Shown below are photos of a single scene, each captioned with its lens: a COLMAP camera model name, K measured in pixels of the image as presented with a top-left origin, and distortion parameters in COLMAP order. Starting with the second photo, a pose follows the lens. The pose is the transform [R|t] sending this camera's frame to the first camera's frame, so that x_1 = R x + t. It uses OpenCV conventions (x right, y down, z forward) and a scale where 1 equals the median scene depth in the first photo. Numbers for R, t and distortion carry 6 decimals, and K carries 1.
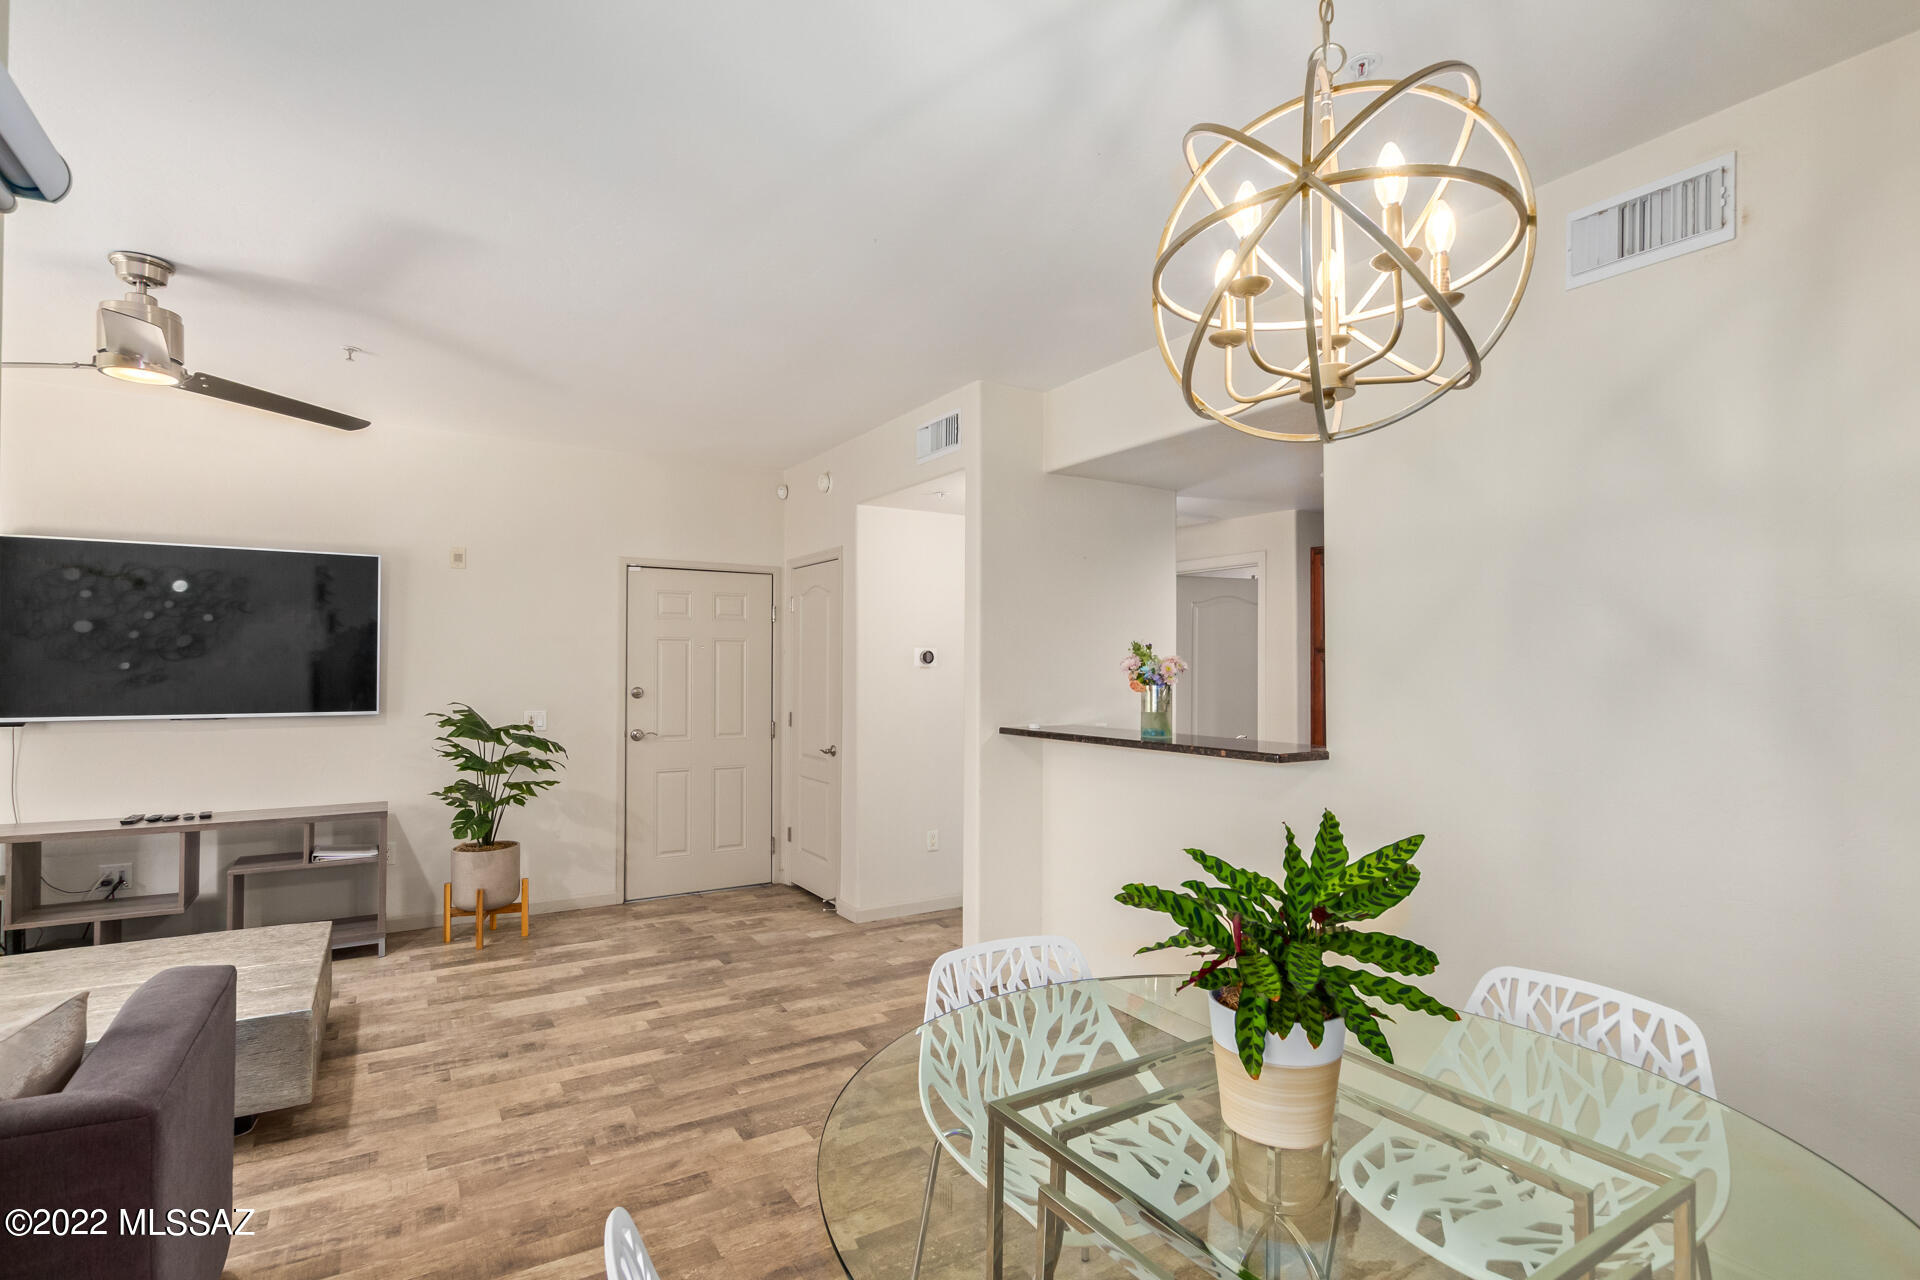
lens RADIAL K [[923.0, 0, 968.7], [0, 923.0, 649.5], [0, 0, 1]] dist [0.024537, -0.013626]
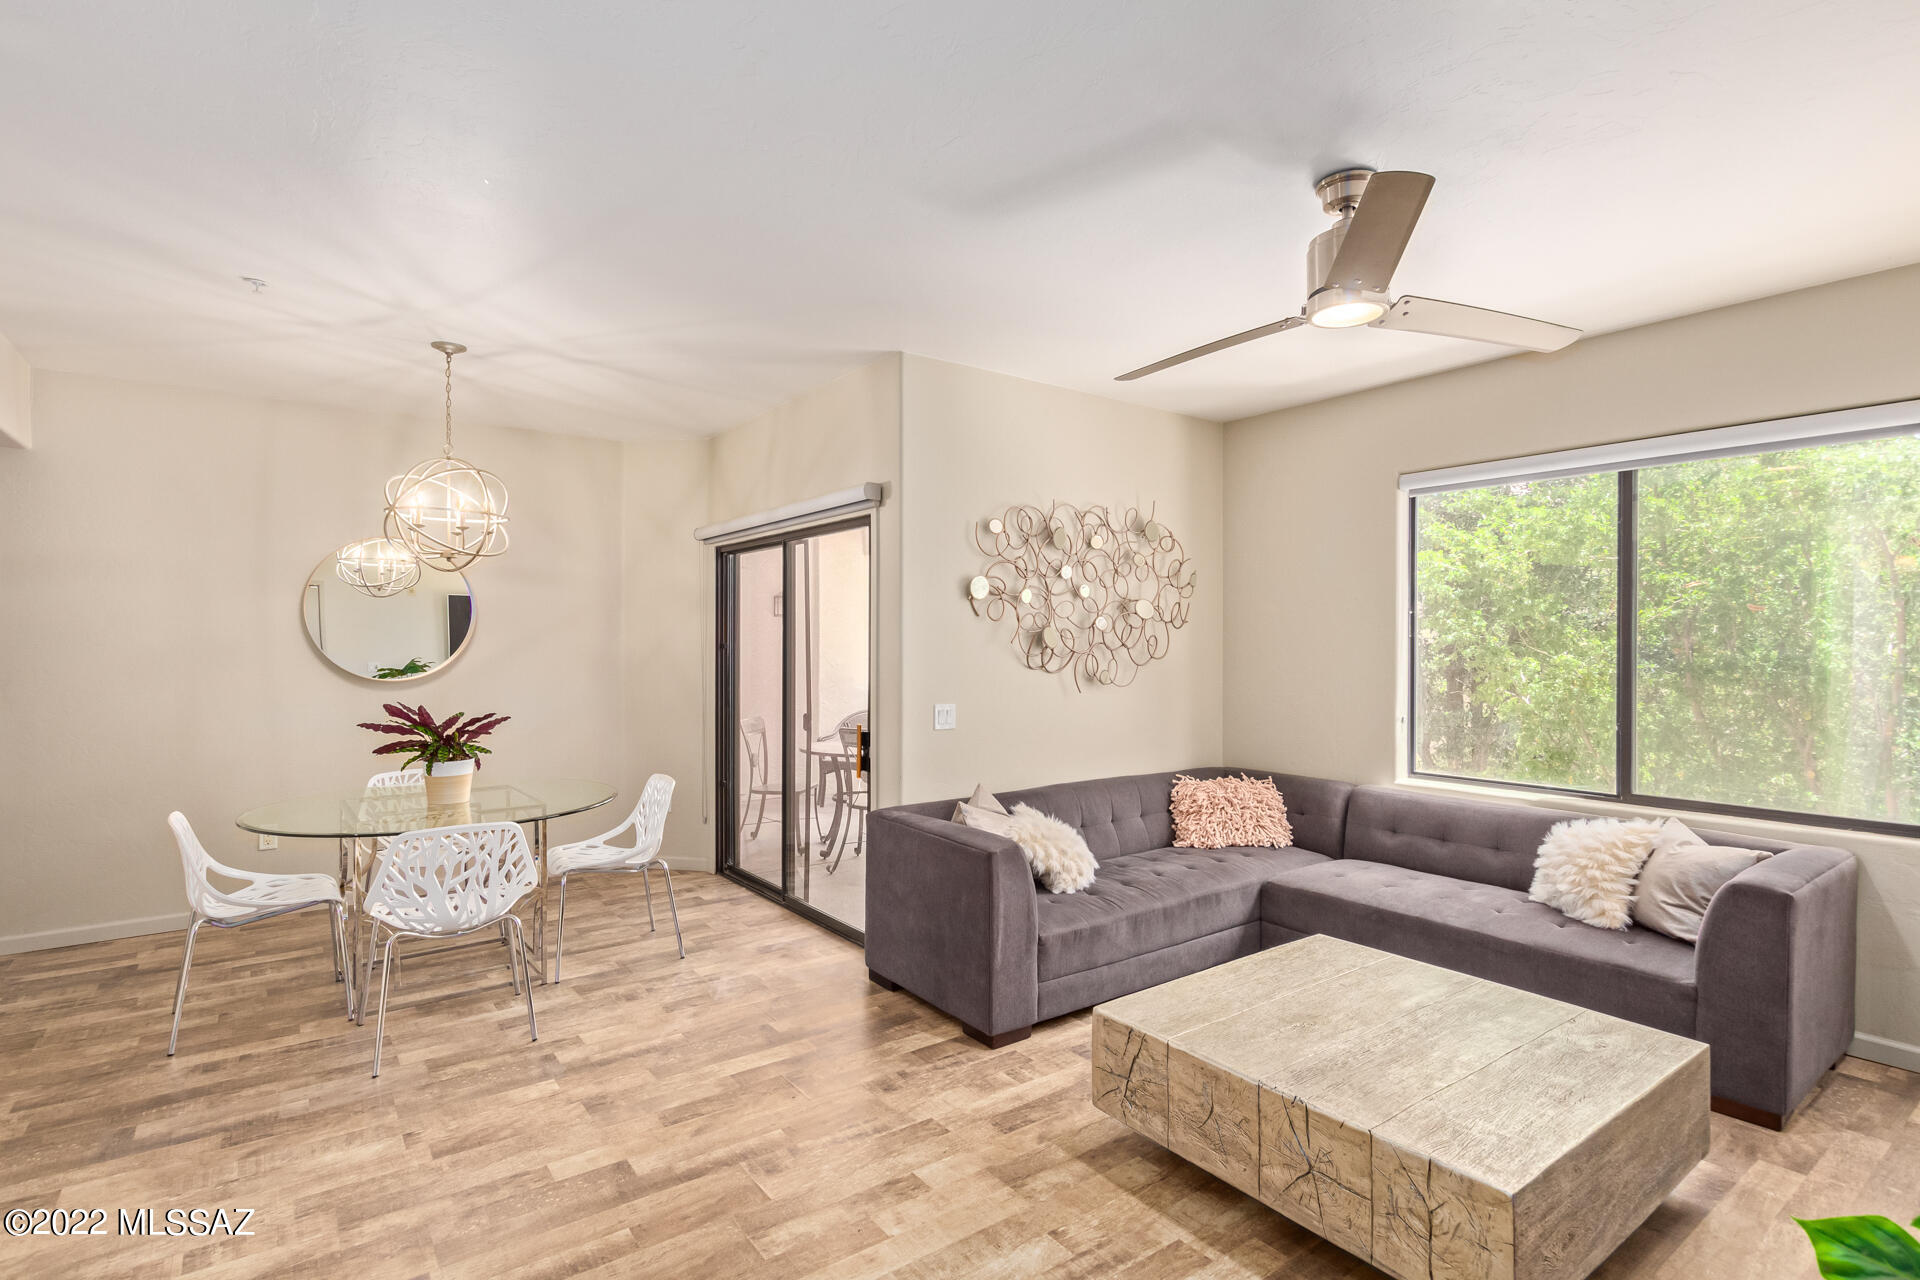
lens RADIAL K [[923.0, 0, 968.7], [0, 923.0, 649.5], [0, 0, 1]] dist [0.024537, -0.013626]
pose [[-0.996293, -0.004623, -0.085904, -0.342432], [-0.003477, 0.999903, -0.013494, 0.023319], [0.085958, -0.013145, -0.996212, 1.342063]]
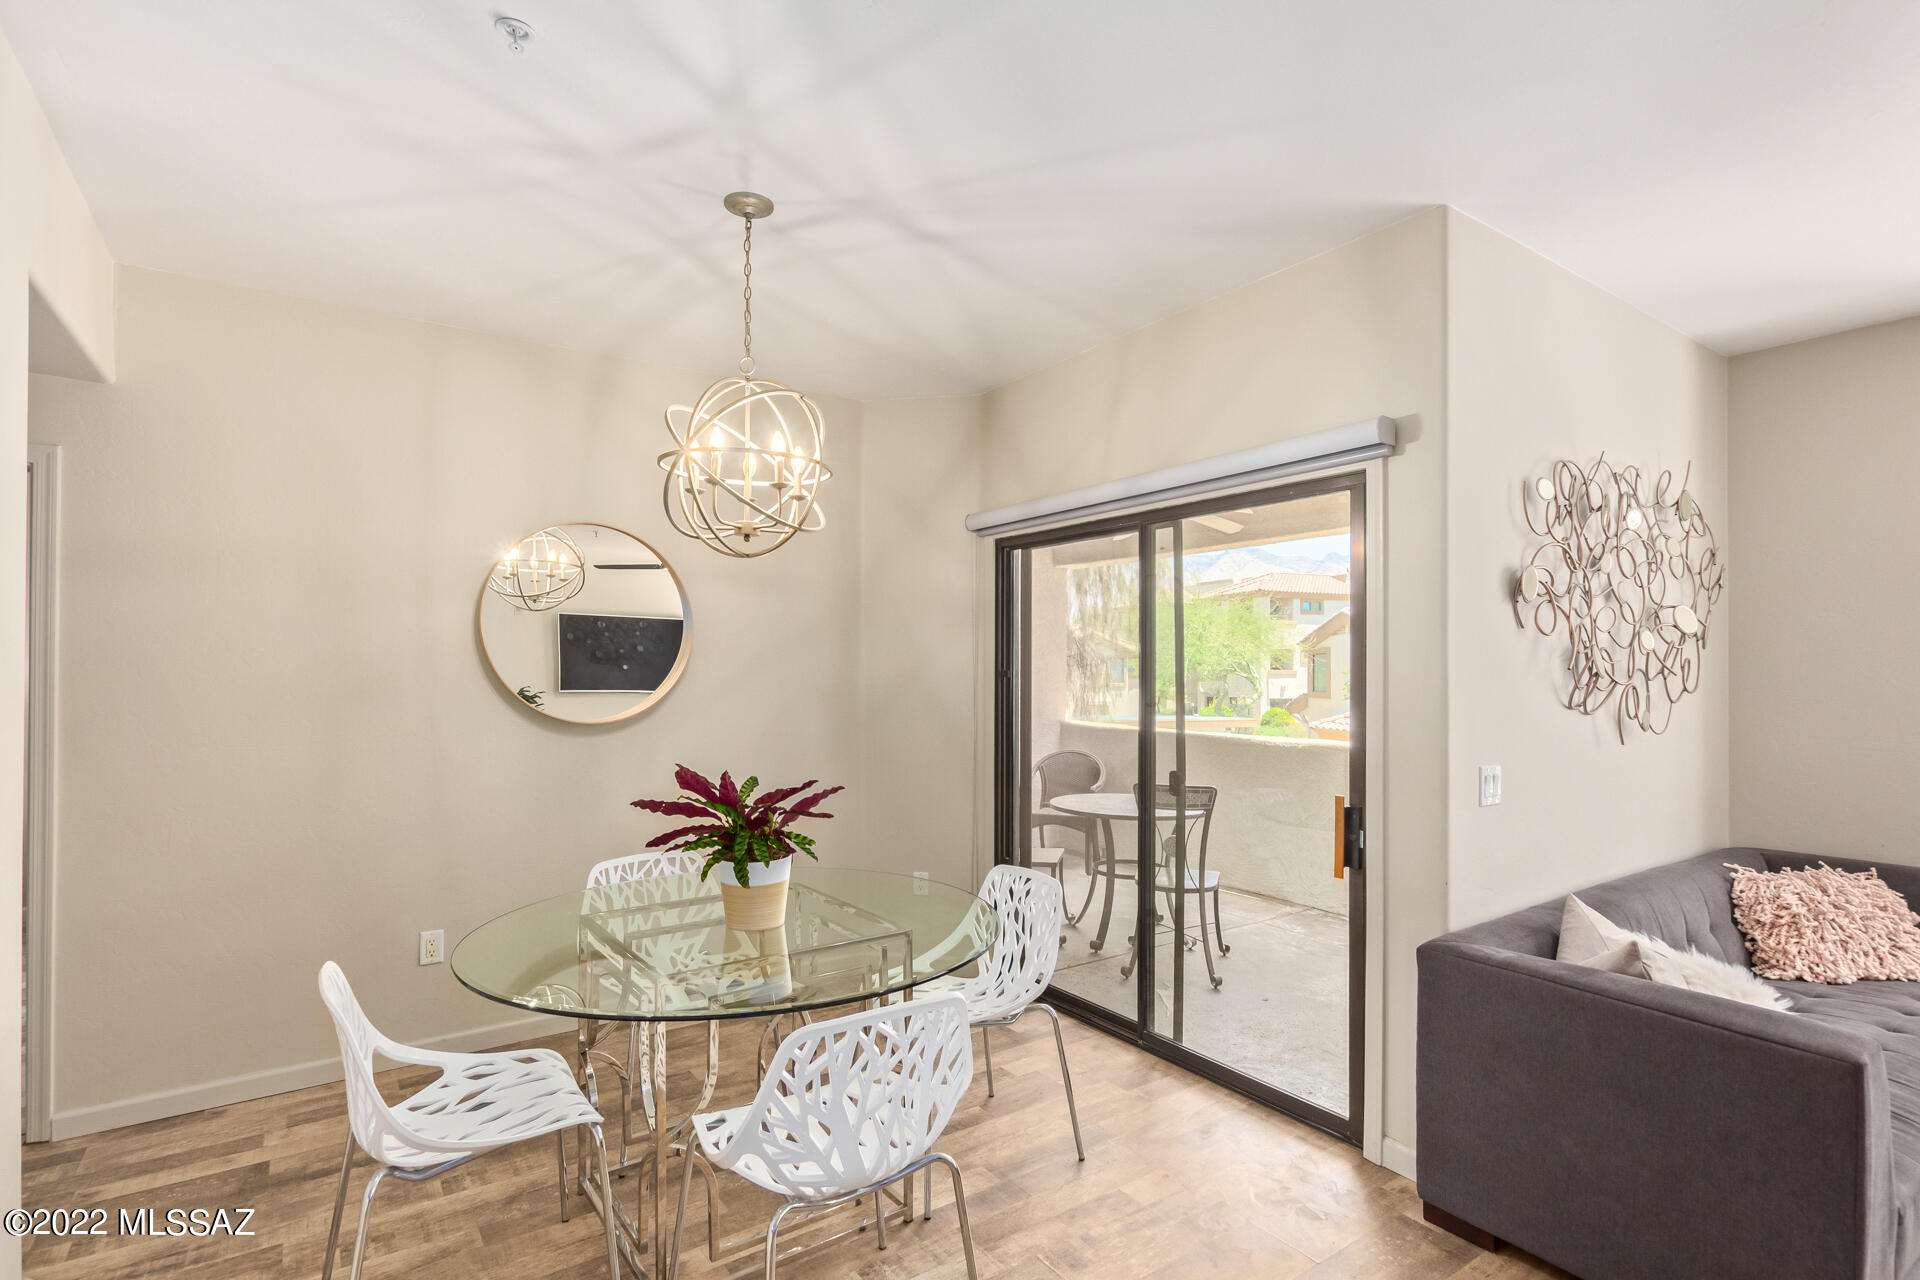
lens RADIAL K [[931.0, 0, 968.0], [0, 931.0, 670.3], [0, 0, 1]] dist [0.019249, -0.015663]
pose [[-0.998615, -0.005834, -0.052287, 0.004319], [-0.004760, 0.999776, -0.020642, 0.017887], [0.052395, -0.020364, -0.998419, 0.951274]]
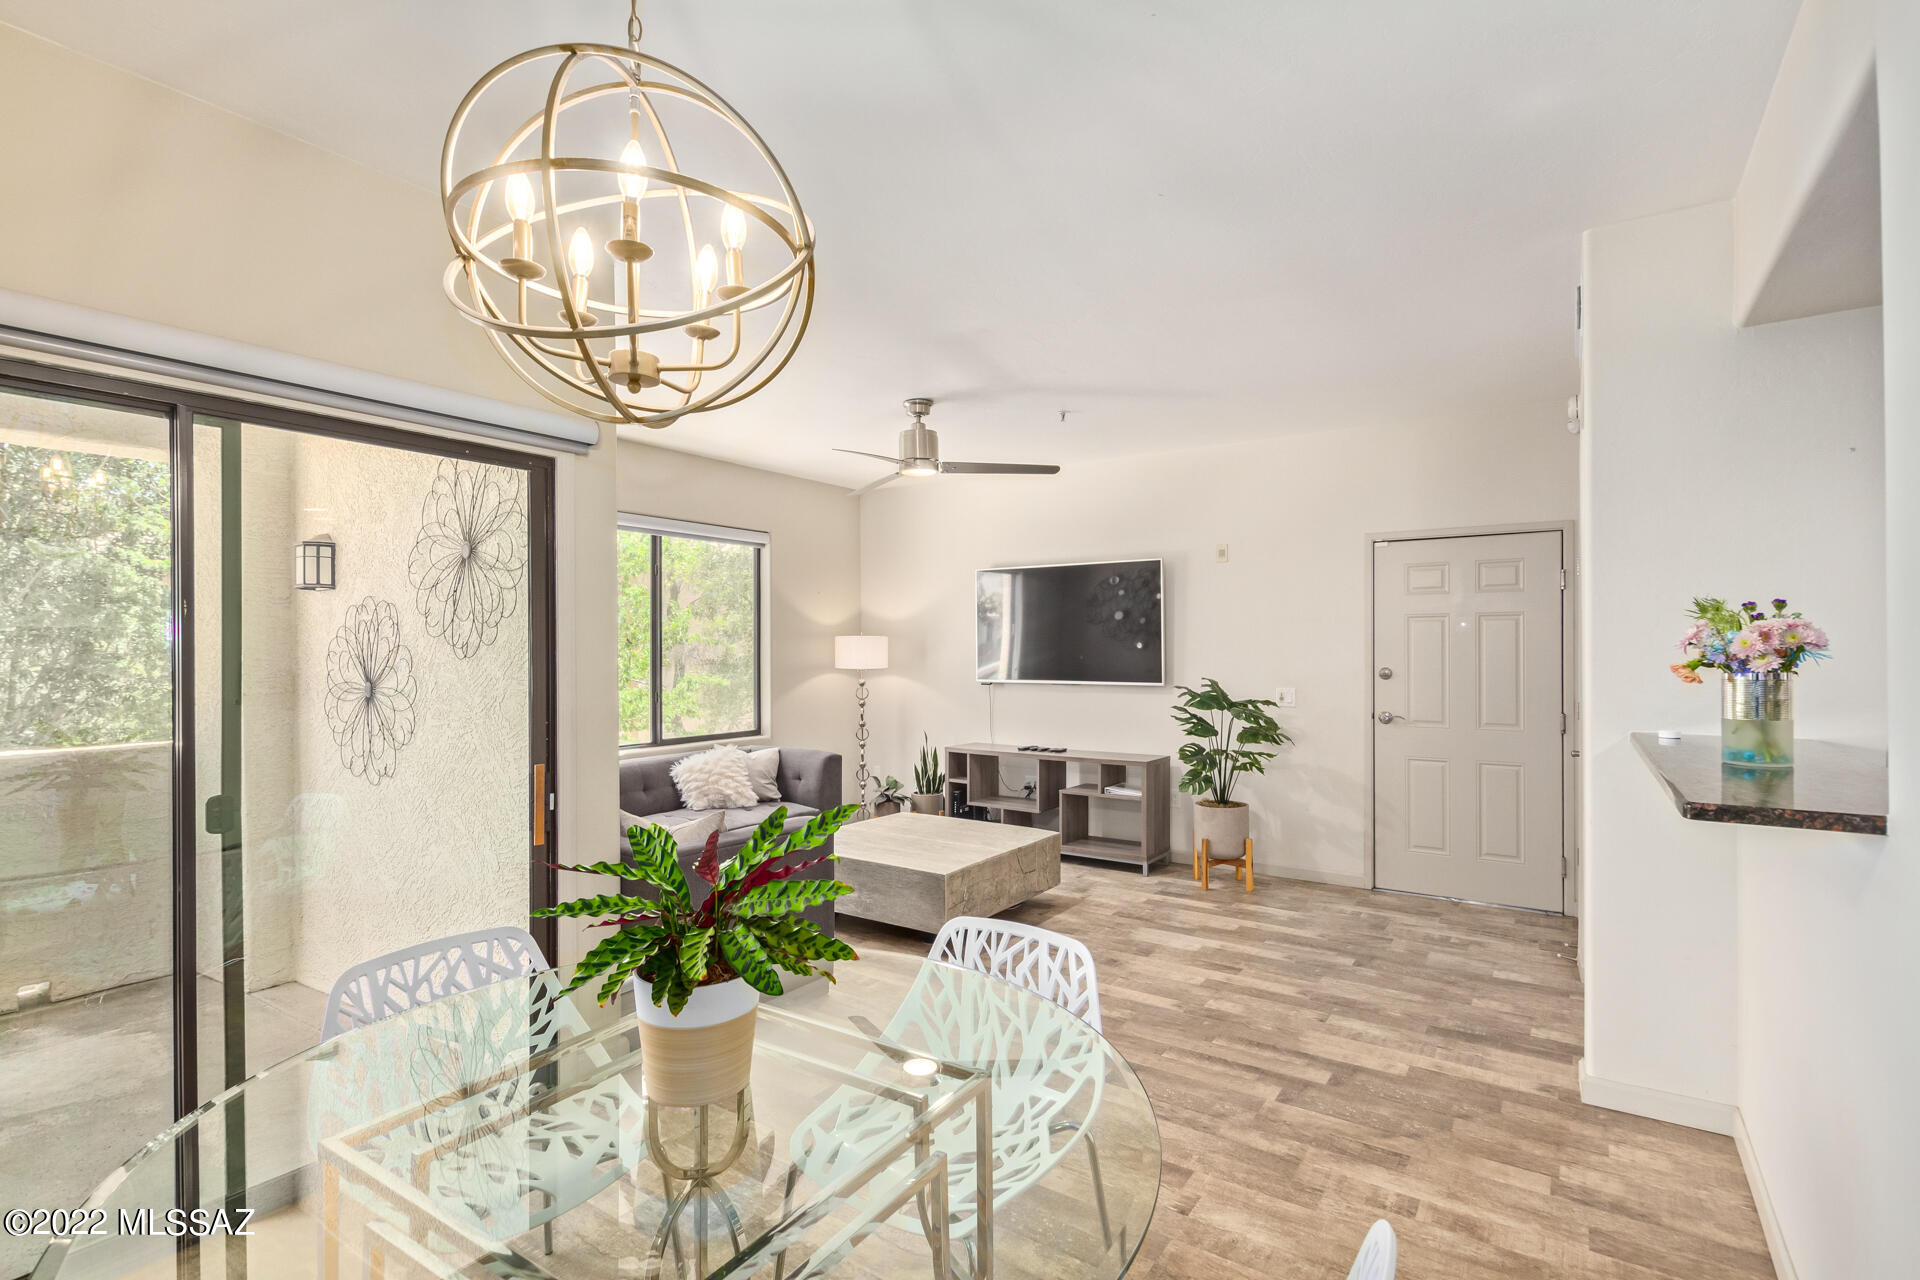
lens RADIAL K [[921.9, 0, 949.1], [0, 921.9, 637.6], [0, 0, 1]] dist [0.000242, 0.000061]
pose [[0.401548, -0.015875, -0.915700, 0.464246], [0.021085, 0.999745, -0.008087, 0.010709], [0.915595, -0.016060, 0.401781, 0.285894]]
